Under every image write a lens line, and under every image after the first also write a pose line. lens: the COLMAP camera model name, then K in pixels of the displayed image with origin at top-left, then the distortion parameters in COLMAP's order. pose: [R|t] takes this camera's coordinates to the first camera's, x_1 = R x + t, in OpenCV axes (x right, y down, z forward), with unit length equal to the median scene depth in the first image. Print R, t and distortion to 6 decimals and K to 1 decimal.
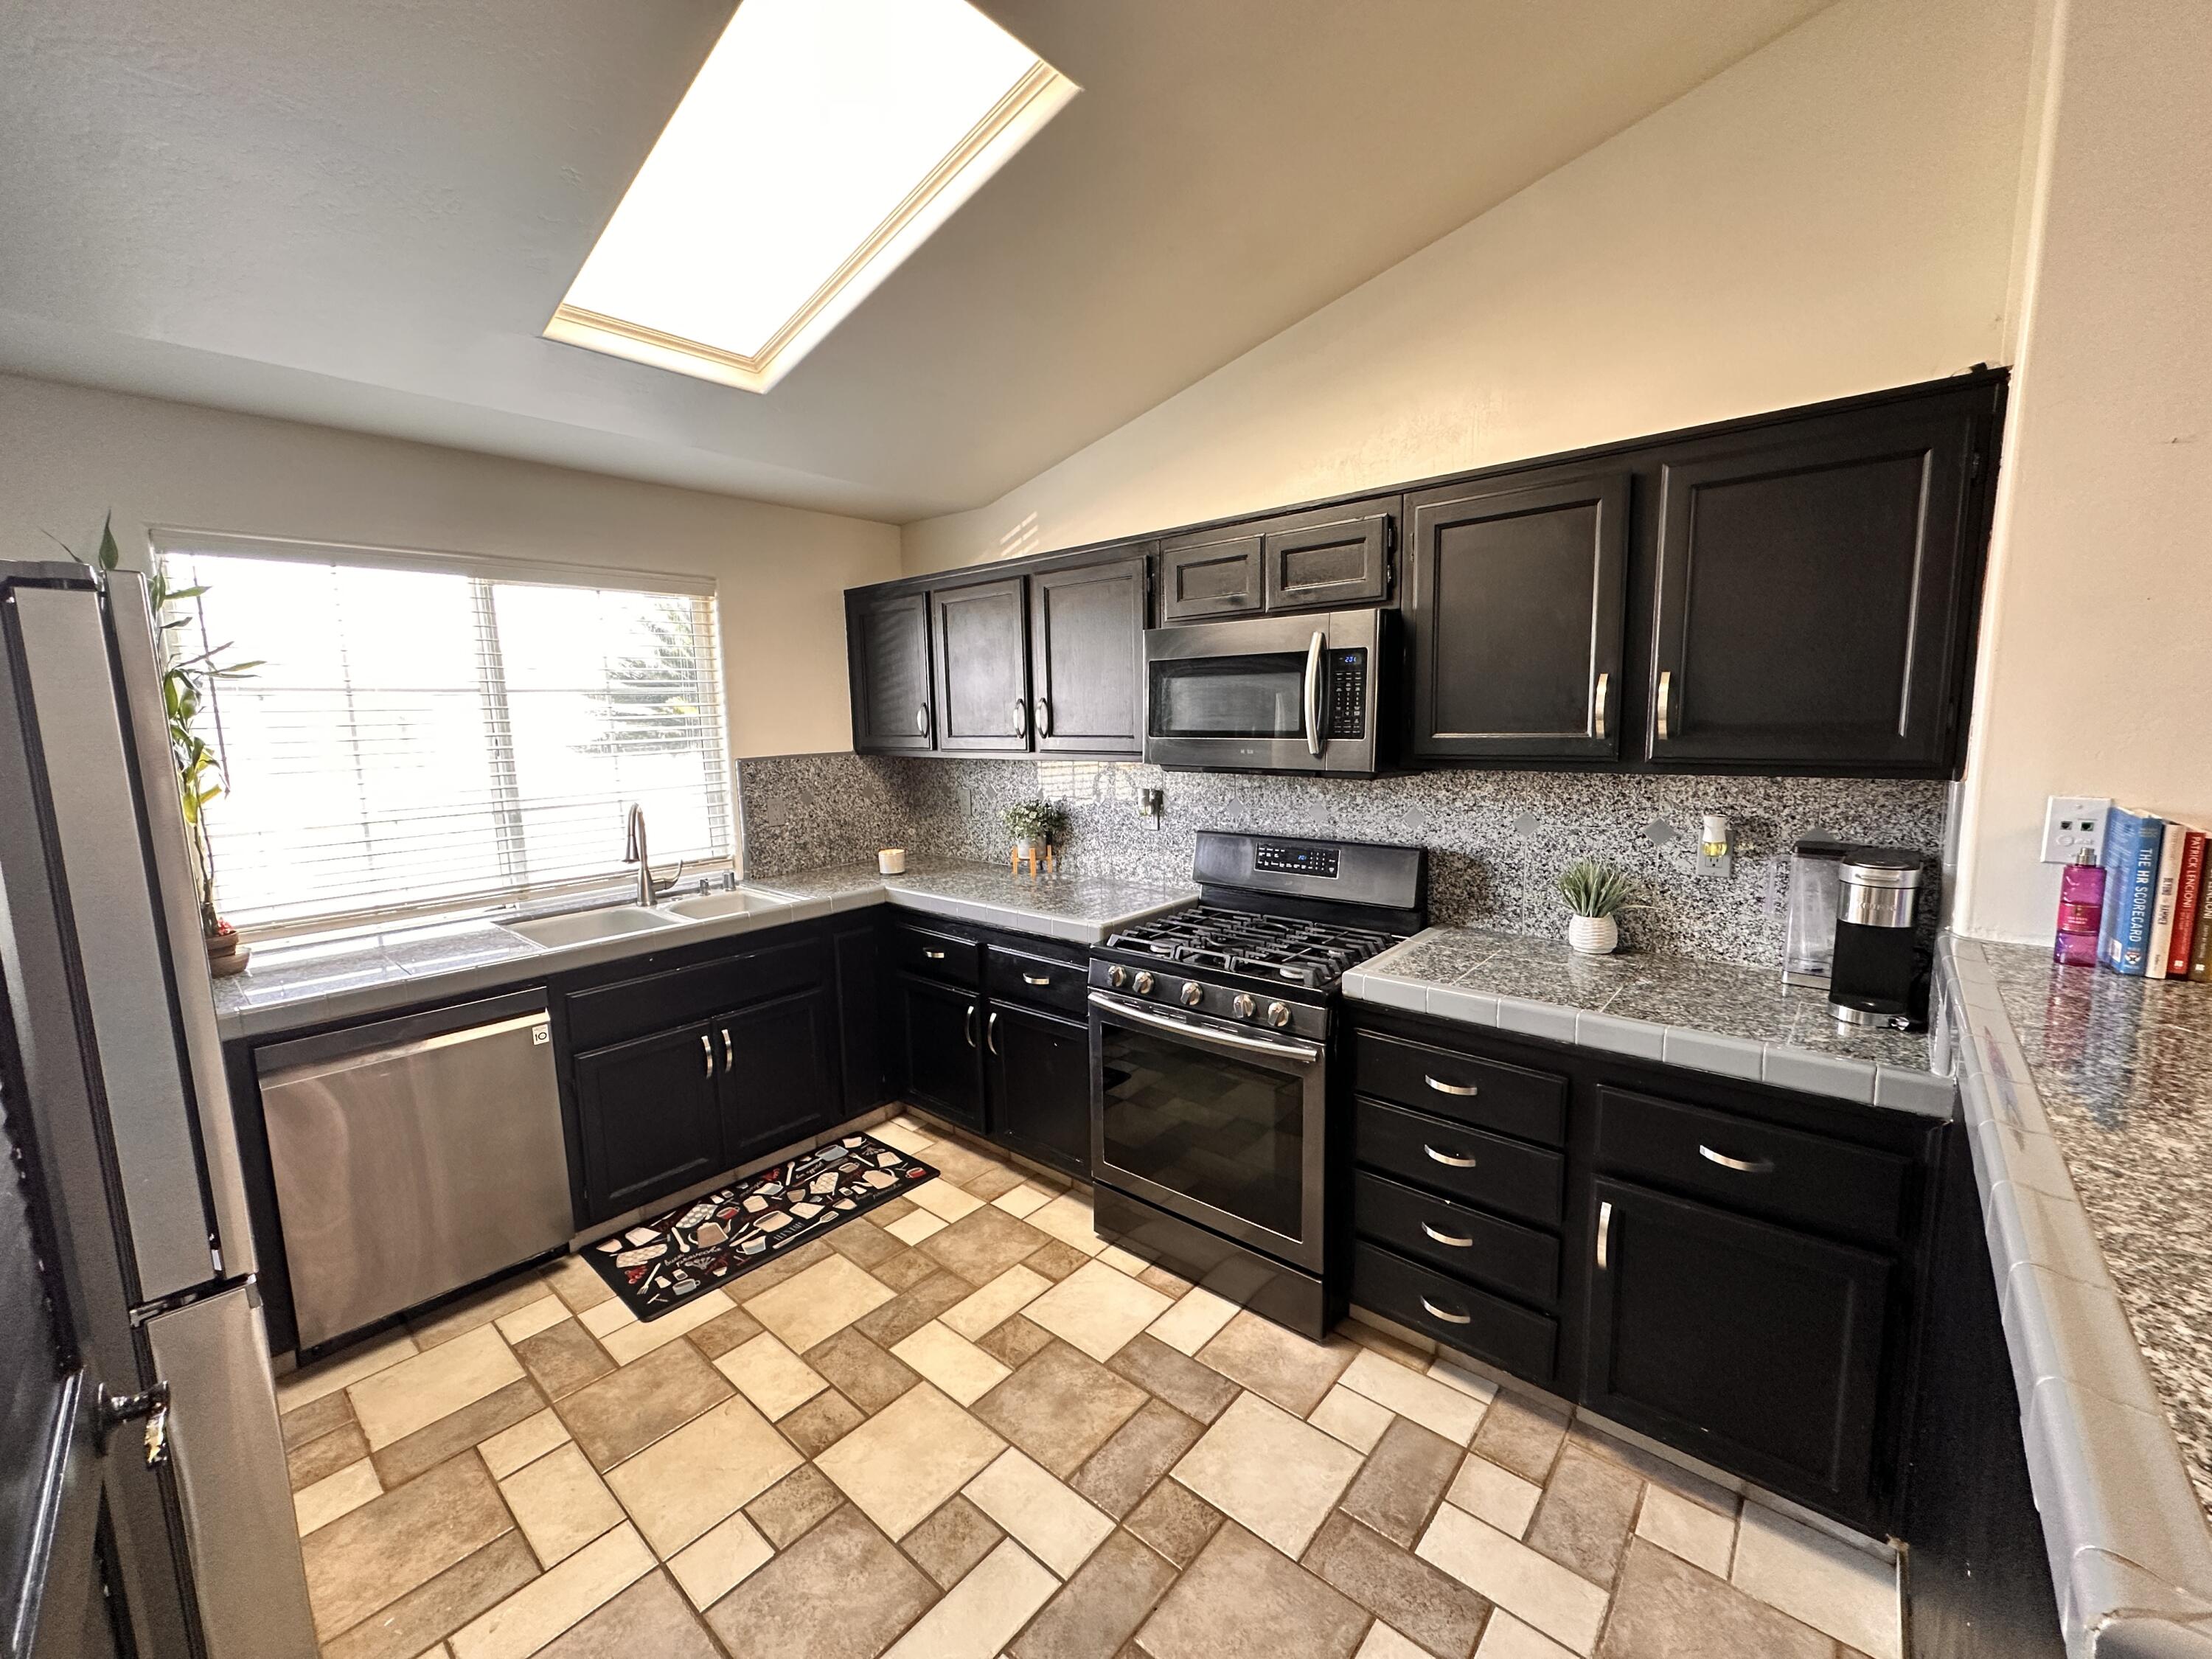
lens RADIAL K [[884.9, 0, 1108.3], [0, 884.9, 830.1], [0, 0, 1]] dist [-0.003396, 0.000815]
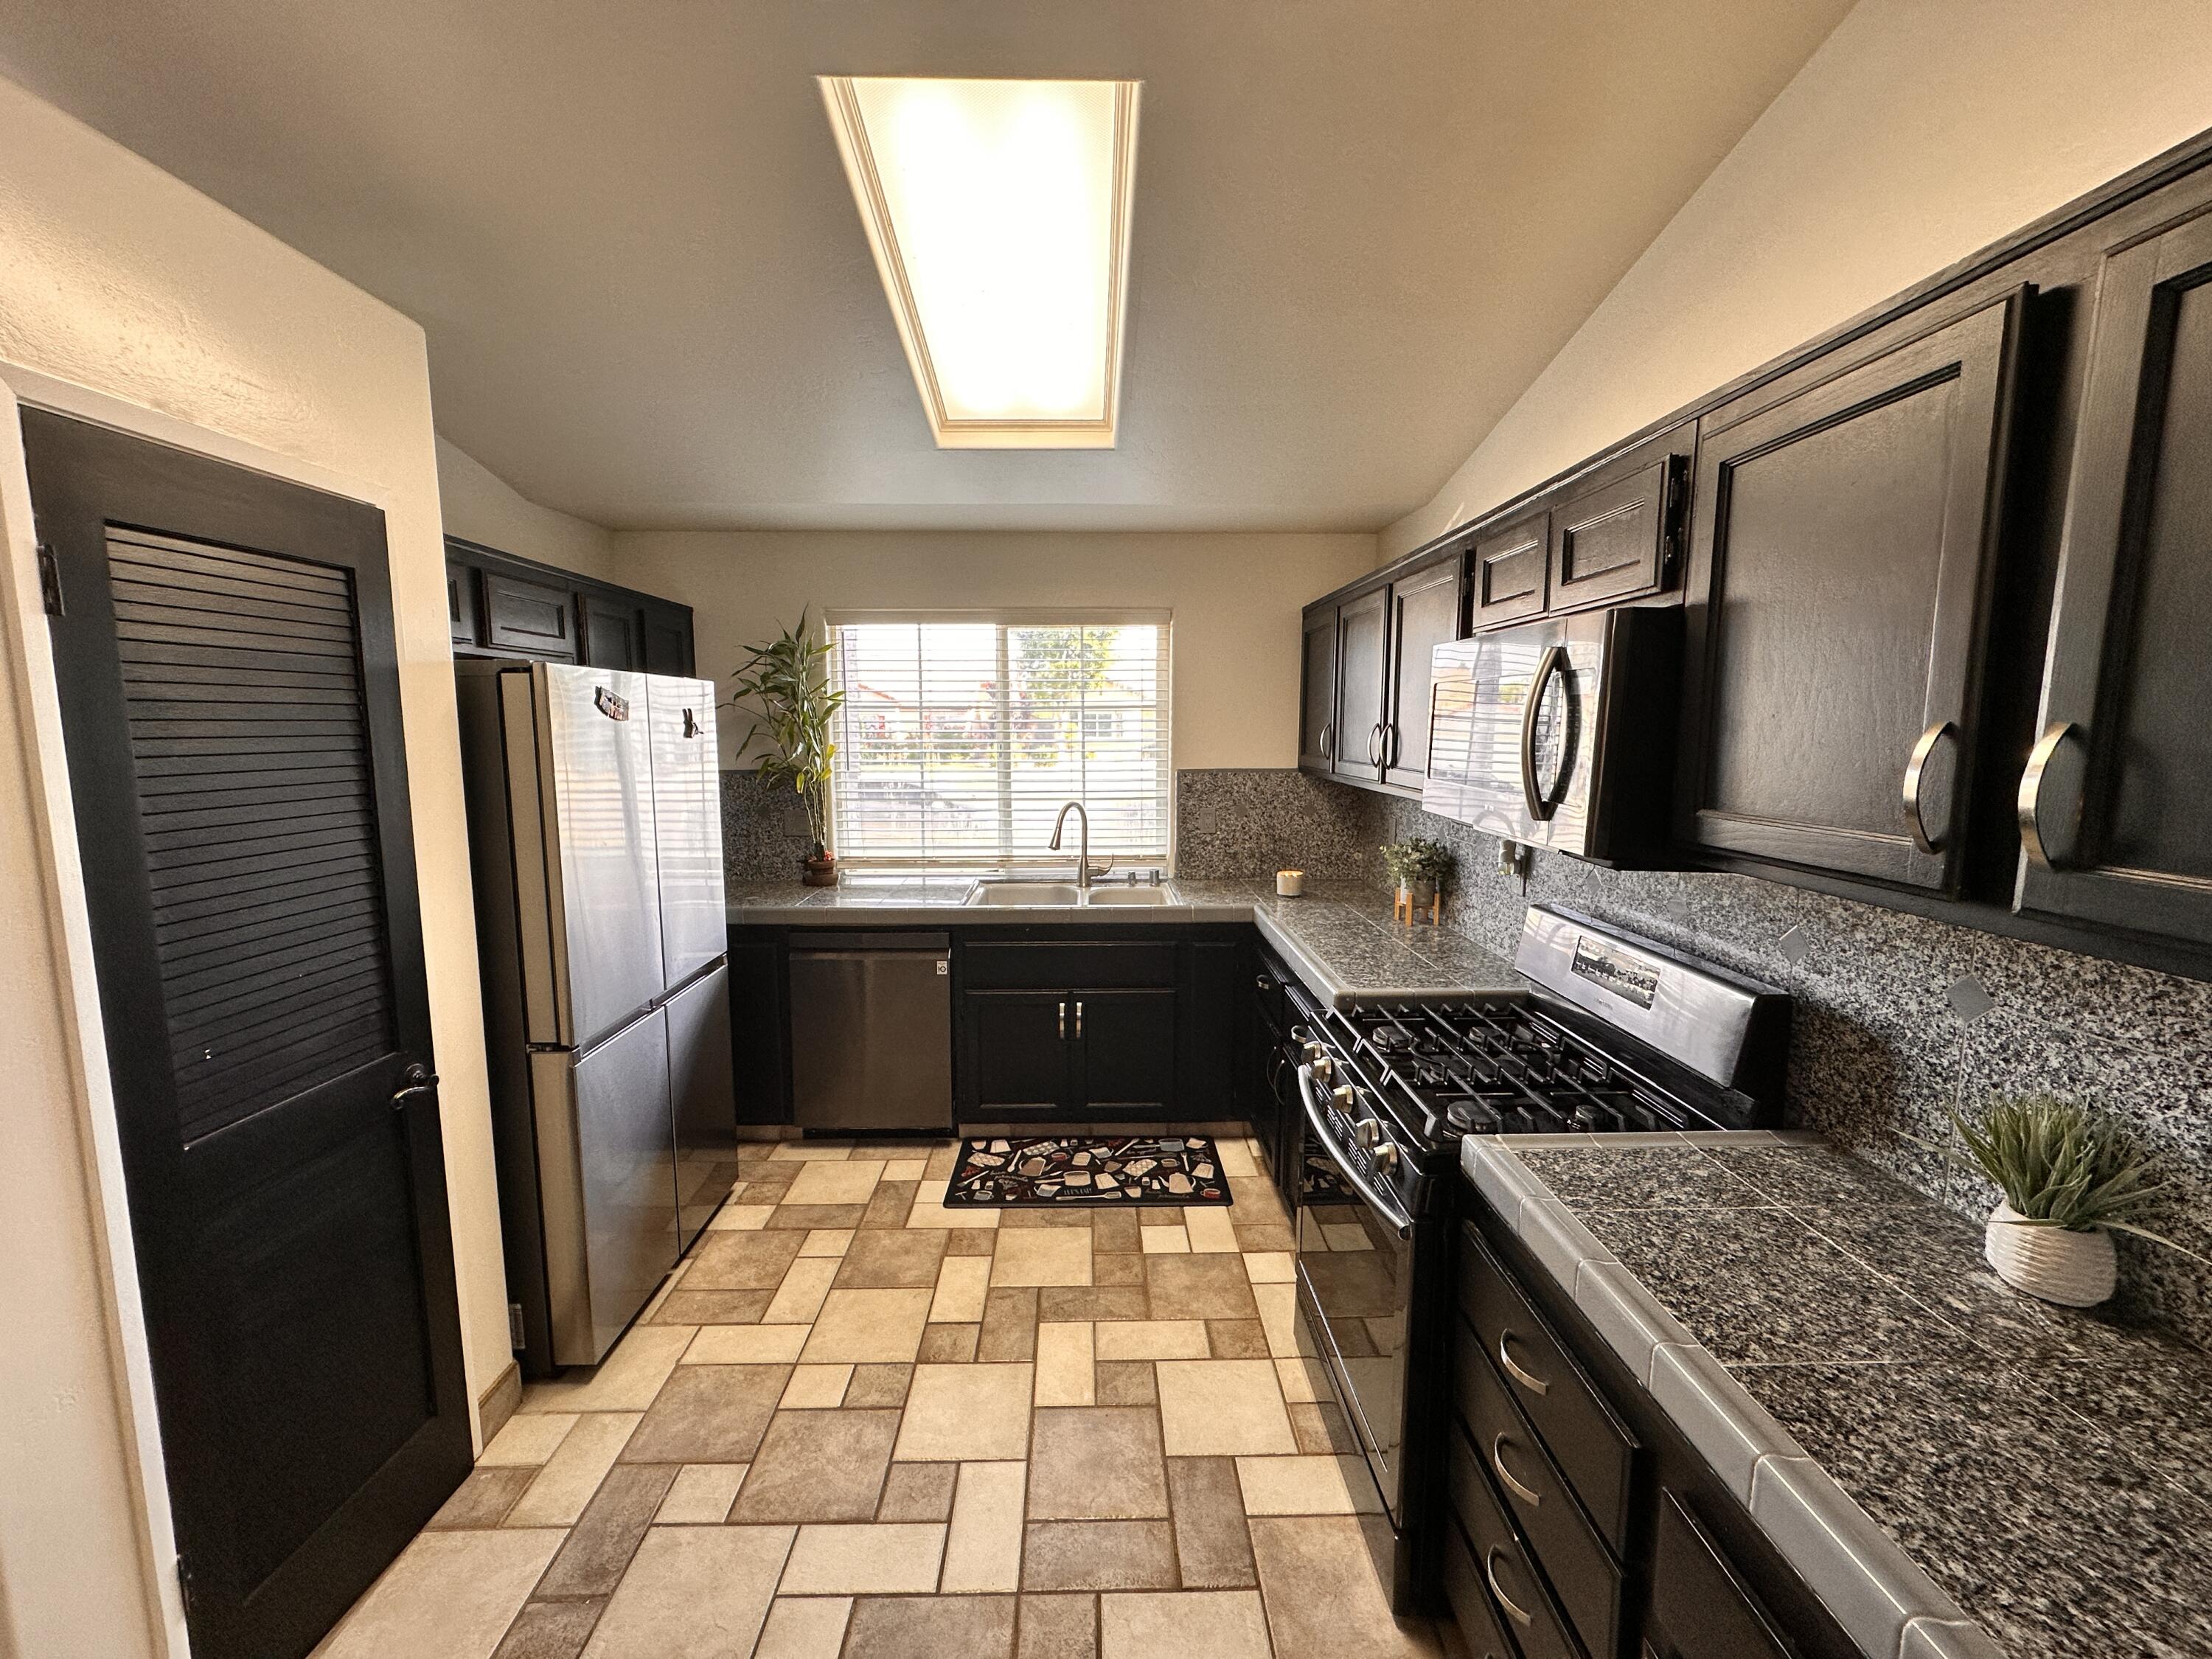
lens RADIAL K [[884.9, 0, 1099.2], [0, 884.9, 829.6], [0, 0, 1]] dist [-0.003396, 0.000815]
pose [[0.667862, 0.112678, -0.735707, 0.451570], [-0.113852, 0.992307, 0.048625, -0.064629], [0.735526, 0.051287, 0.675552, 0.243155]]
